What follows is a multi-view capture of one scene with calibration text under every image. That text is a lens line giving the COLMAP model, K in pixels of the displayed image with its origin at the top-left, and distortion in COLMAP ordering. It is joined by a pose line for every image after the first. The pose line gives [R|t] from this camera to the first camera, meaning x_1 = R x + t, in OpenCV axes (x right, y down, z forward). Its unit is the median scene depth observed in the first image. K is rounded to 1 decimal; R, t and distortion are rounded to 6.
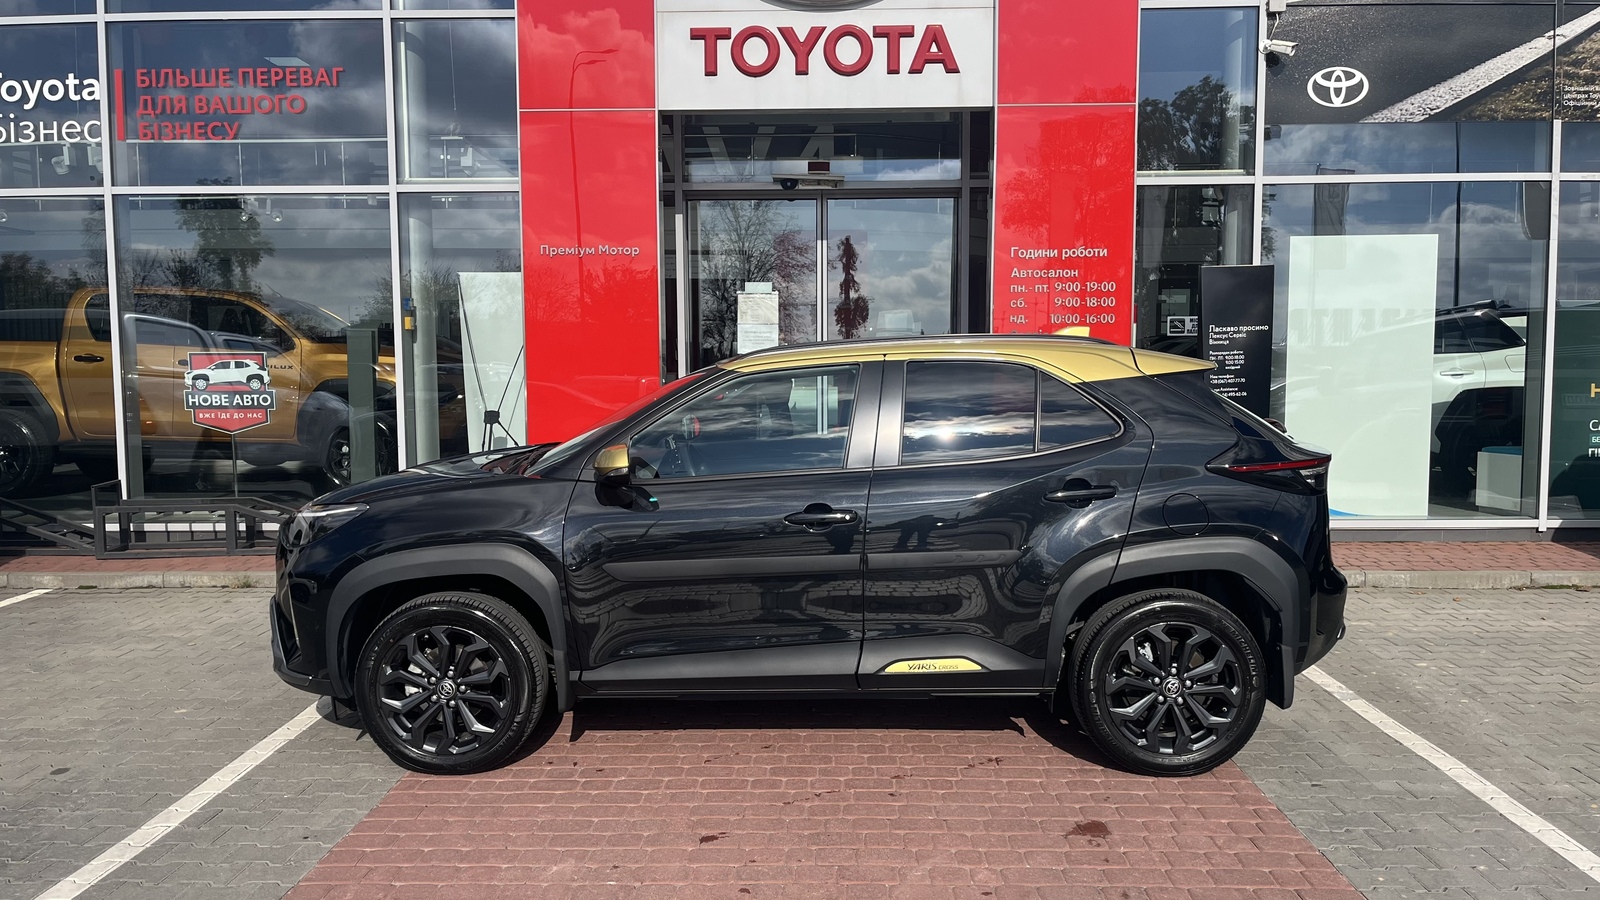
lens RADIAL K [[1195.0, 0, 799.6], [0, 1195.0, 463.7], [0, 0, 1]] dist [0.061103, -0.087206]
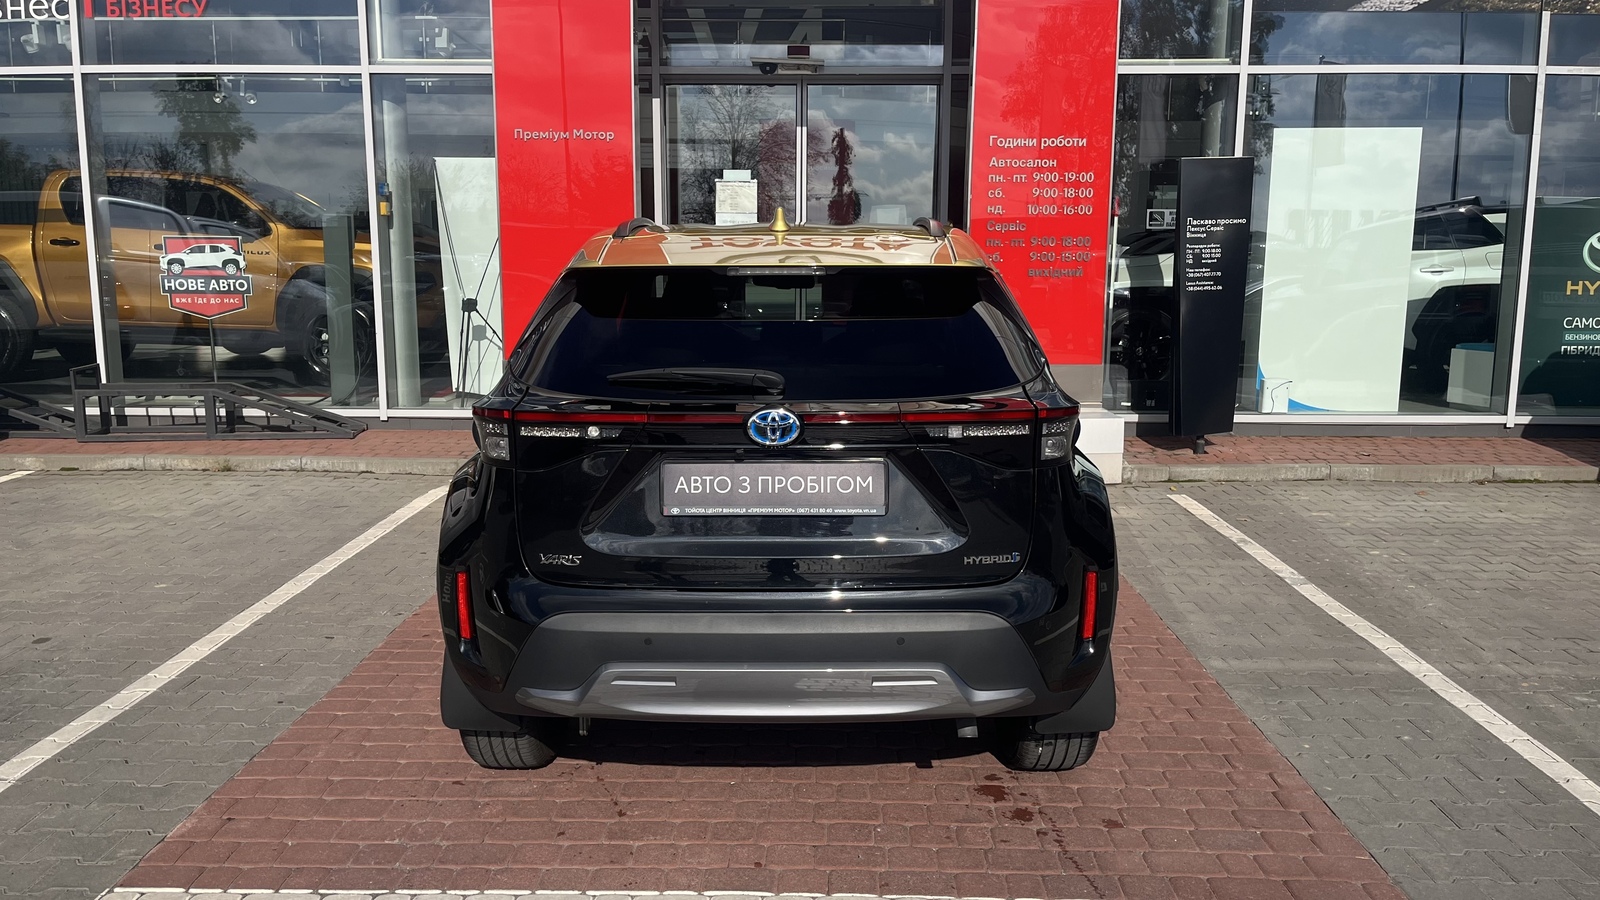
lens RADIAL K [[1195.0, 0, 798.0], [0, 1195.0, 459.1], [0, 0, 1]] dist [0.061103, -0.087206]
pose [[0.999948, 0.008635, 0.005462, 0.013652], [-0.009048, 0.996706, 0.080598, 0.006420], [-0.004748, -0.080644, 0.996732, -0.009036]]
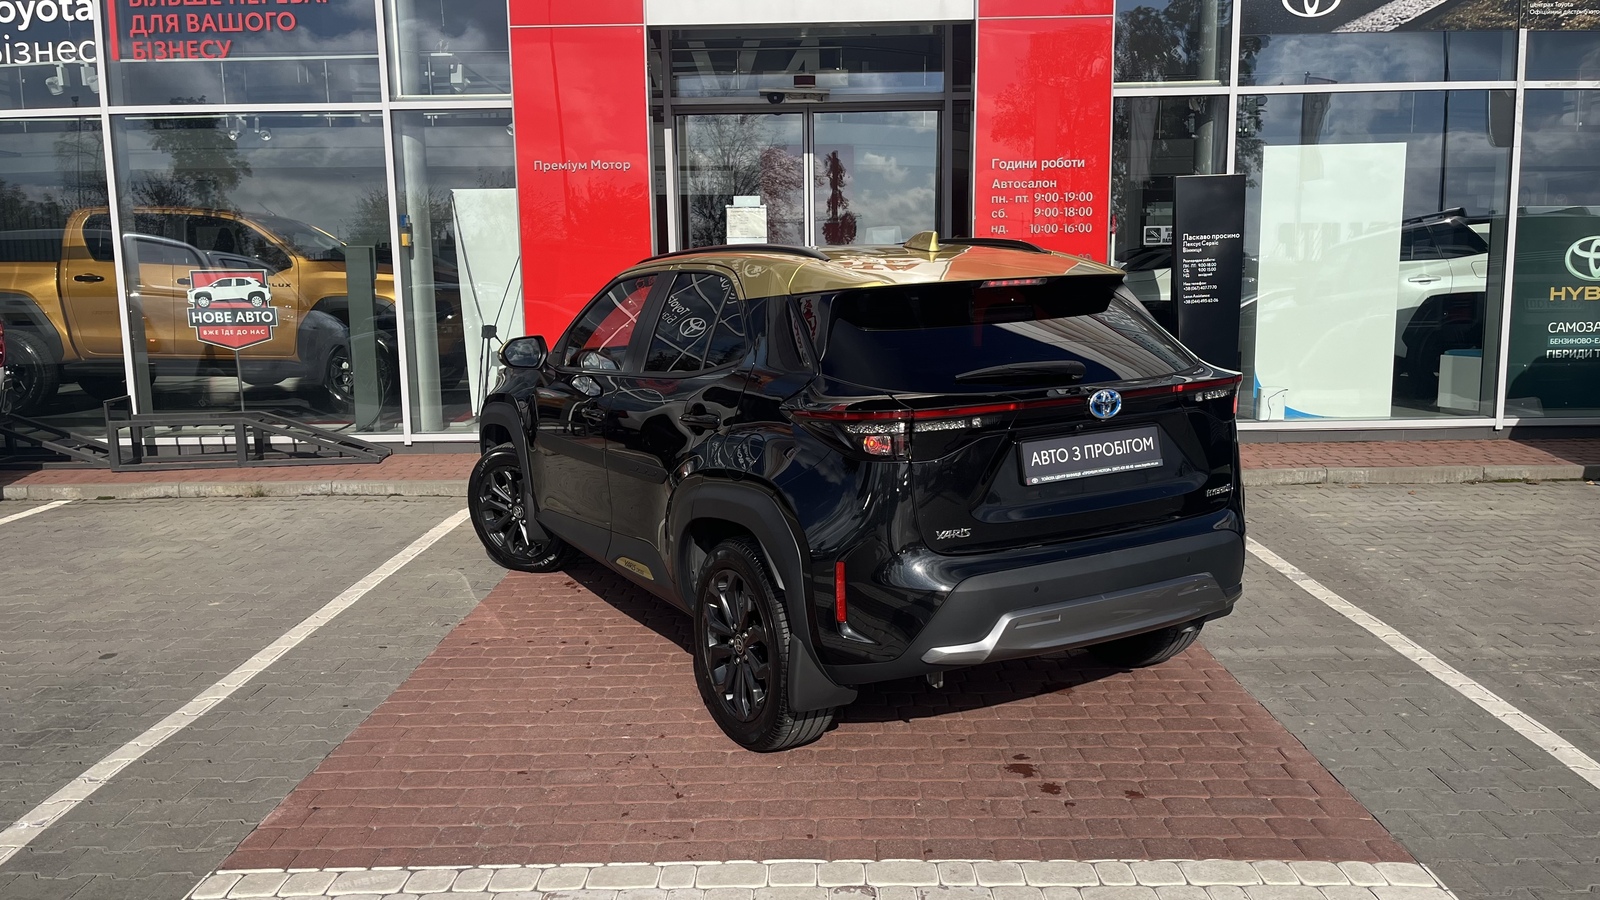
lens RADIAL K [[1195.0, 0, 804.2], [0, 1195.0, 464.2], [0, 0, 1]] dist [0.061103, -0.087206]
pose [[0.999855, -0.011844, 0.012228, -0.000583], [0.011007, 0.997730, 0.066430, 0.010010], [-0.012987, -0.066286, 0.997716, -0.041262]]
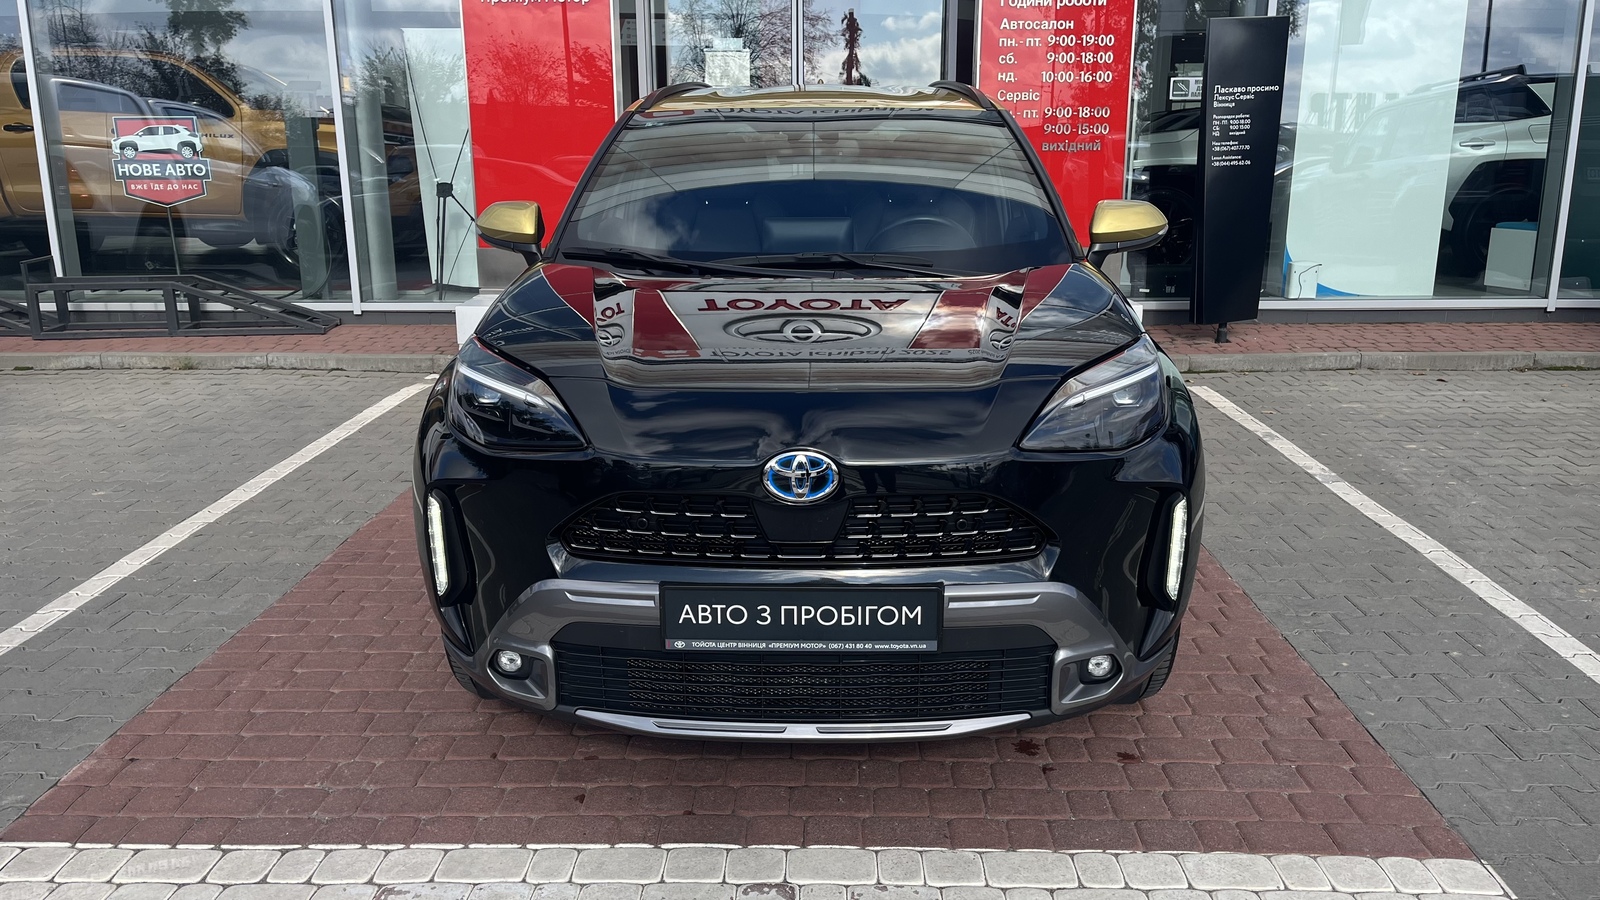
lens RADIAL K [[1195.0, 0, 808.3], [0, 1195.0, 457.6], [0, 0, 1]] dist [0.061103, -0.087206]
pose [[0.999992, 0.000032, 0.003957, 0.025313], [-0.000686, 0.986209, 0.165501, 0.012584], [-0.003897, -0.165502, 0.986202, 0.043319]]
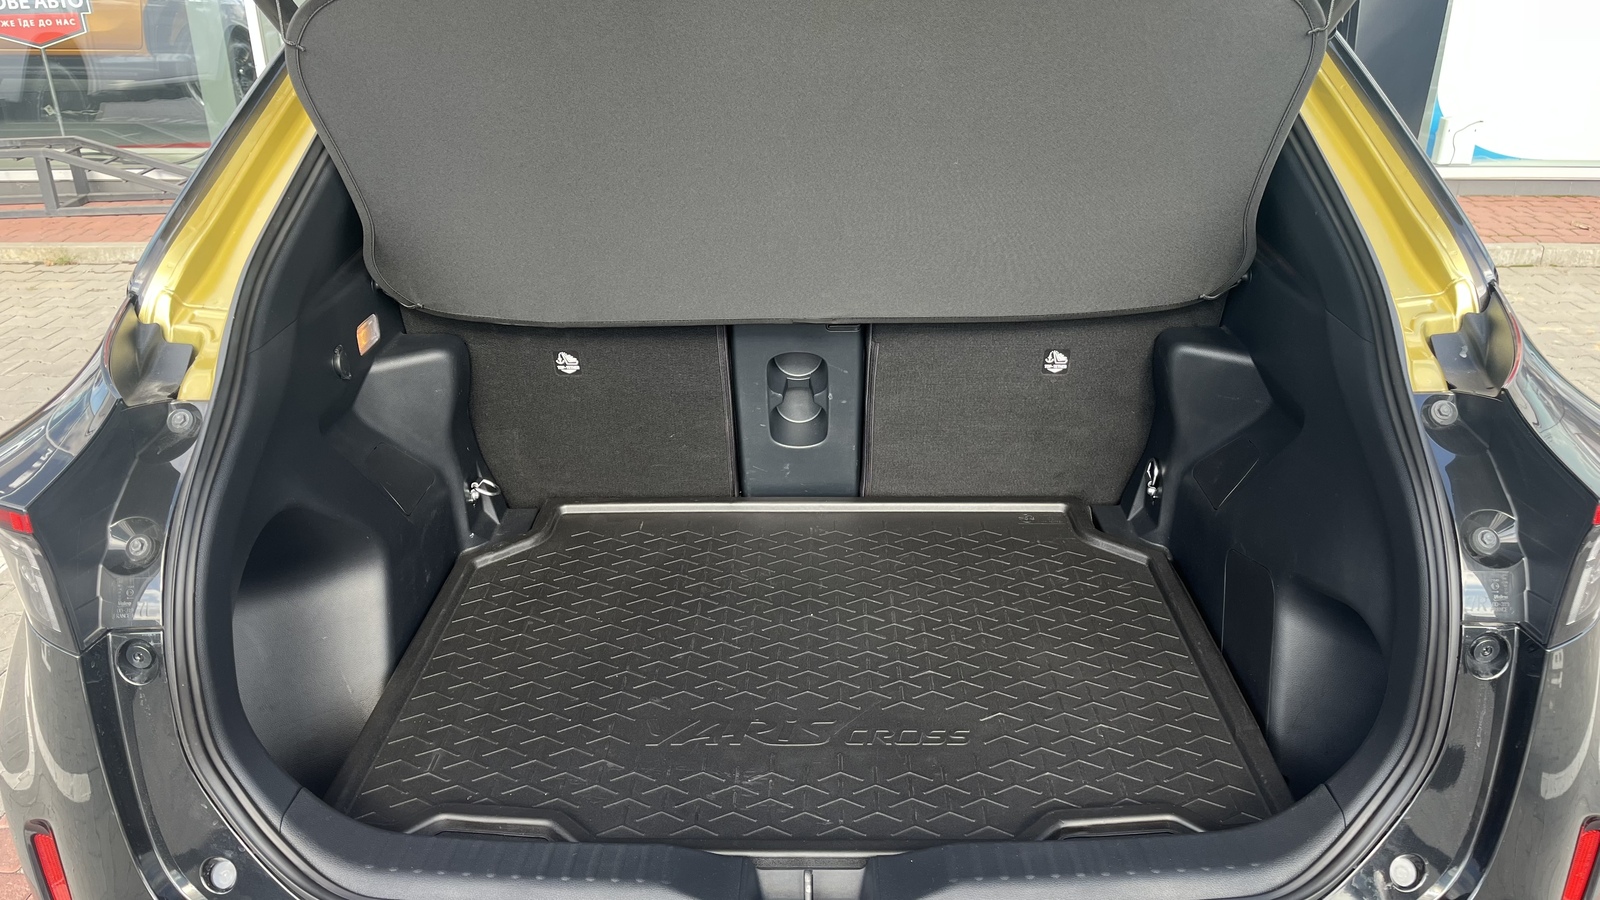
lens RADIAL K [[1195.0, 0, 794.8], [0, 1195.0, 464.3], [0, 0, 1]] dist [0.061103, -0.087206]
pose [[0.999945, 0.002378, -0.010252, 0.010820], [0.001028, 0.947434, 0.319951, -0.020495], [0.010474, -0.319943, 0.947379, 0.224313]]
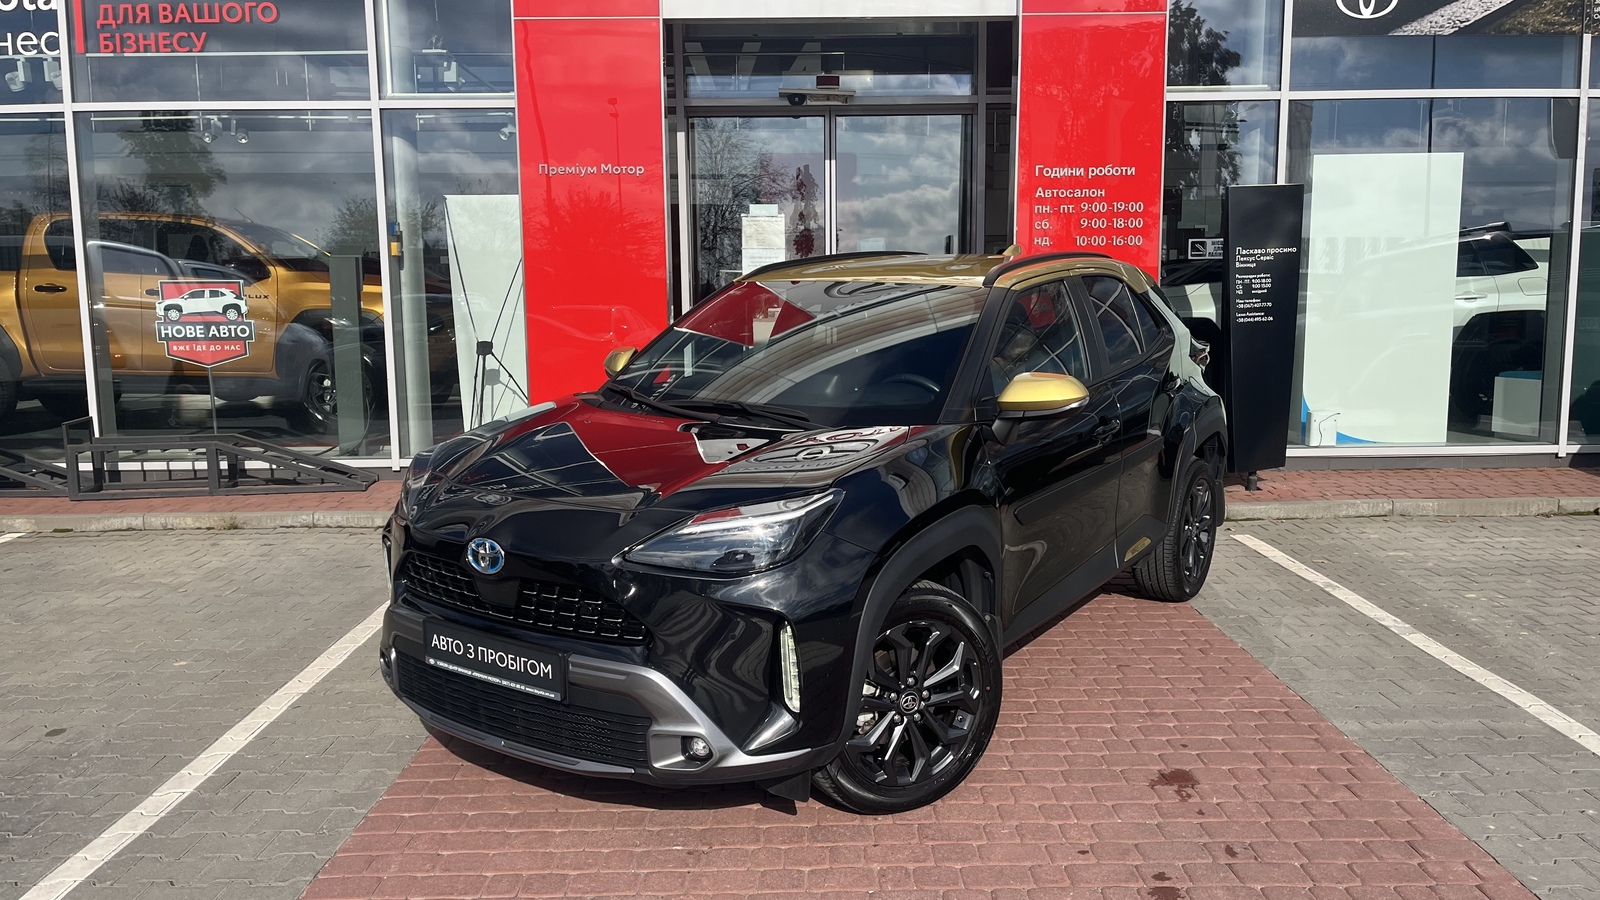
lens RADIAL K [[1195.0, 0, 806.6], [0, 1195.0, 454.5], [0, 0, 1]] dist [0.061103, -0.087206]
pose [[0.999399, -0.009263, 0.033409, -0.036432], [0.007599, 0.998740, 0.049608, 0.000353], [-0.033826, -0.049325, 0.998210, 0.037226]]
